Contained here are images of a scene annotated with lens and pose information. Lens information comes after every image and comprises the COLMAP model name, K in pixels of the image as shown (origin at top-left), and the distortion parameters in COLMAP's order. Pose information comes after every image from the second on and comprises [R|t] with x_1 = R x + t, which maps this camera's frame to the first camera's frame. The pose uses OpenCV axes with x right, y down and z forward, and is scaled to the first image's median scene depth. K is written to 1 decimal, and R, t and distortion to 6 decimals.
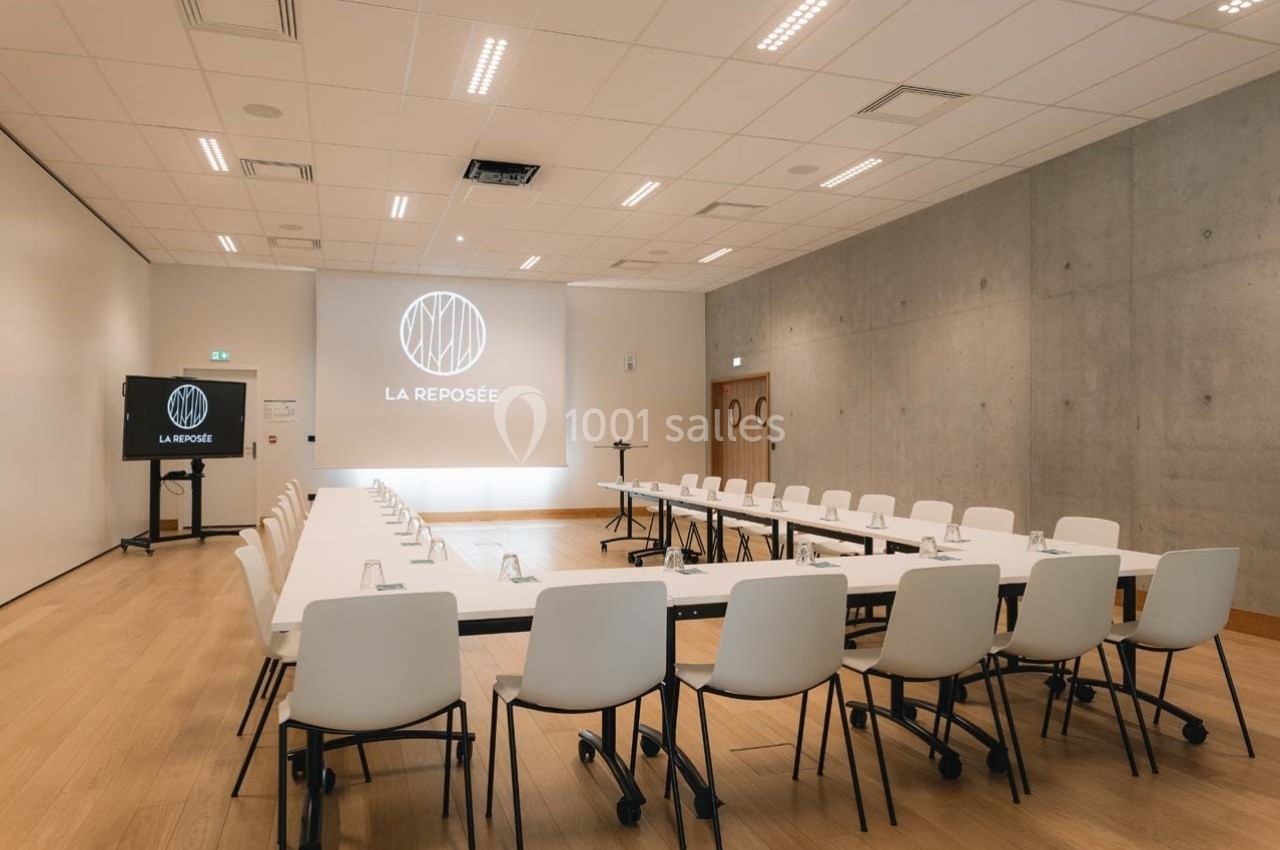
lens RADIAL K [[901.1, 0, 633.0], [0, 901.1, 423.9], [0, 0, 1]] dist [0.004434, 0.002438]
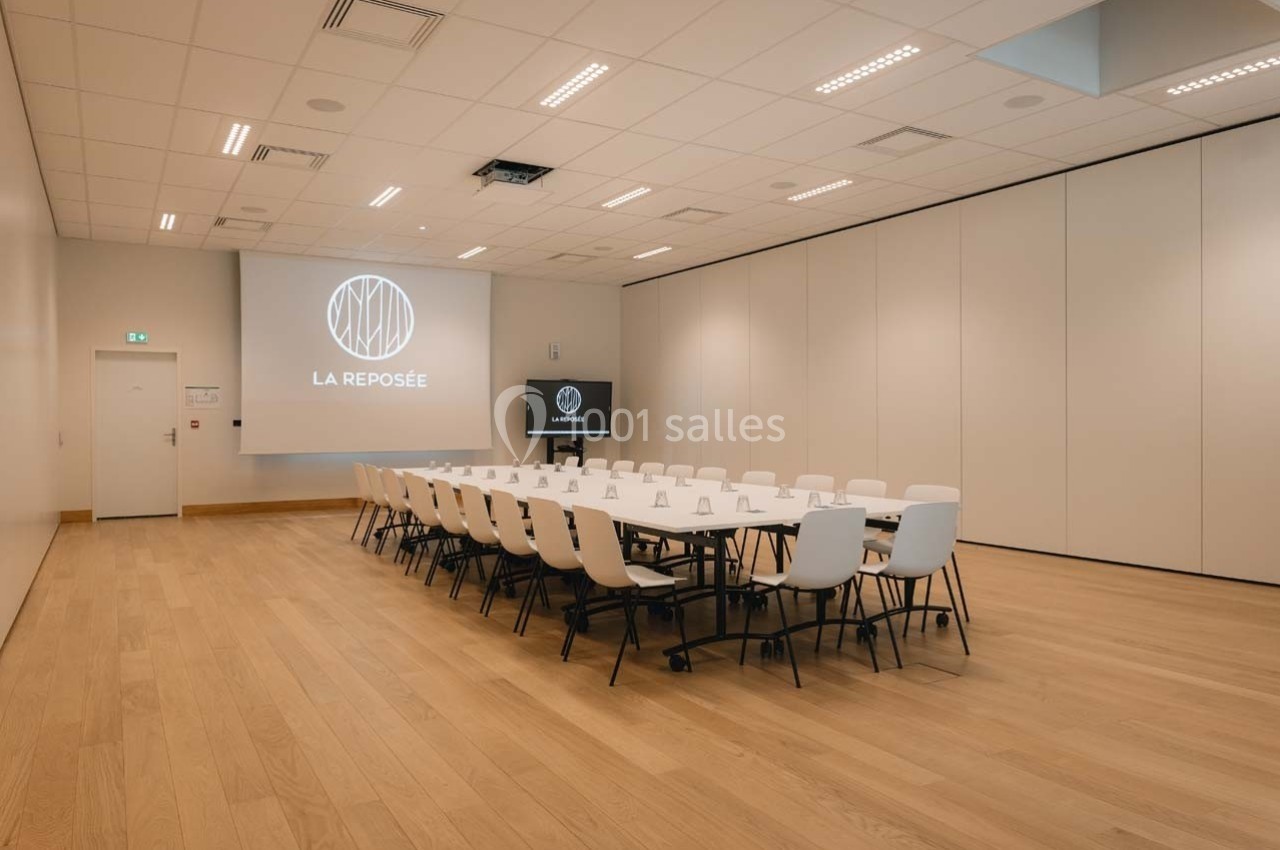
lens RADIAL K [[901.1, 0, 647.1], [0, 901.1, 424.4], [0, 0, 1]] dist [0.004434, 0.002438]
pose [[0.974048, -0.005395, 0.226276, -0.141987], [0.000429, 0.999758, 0.021991, -0.004499], [-0.226340, -0.021323, 0.973815, -0.040289]]
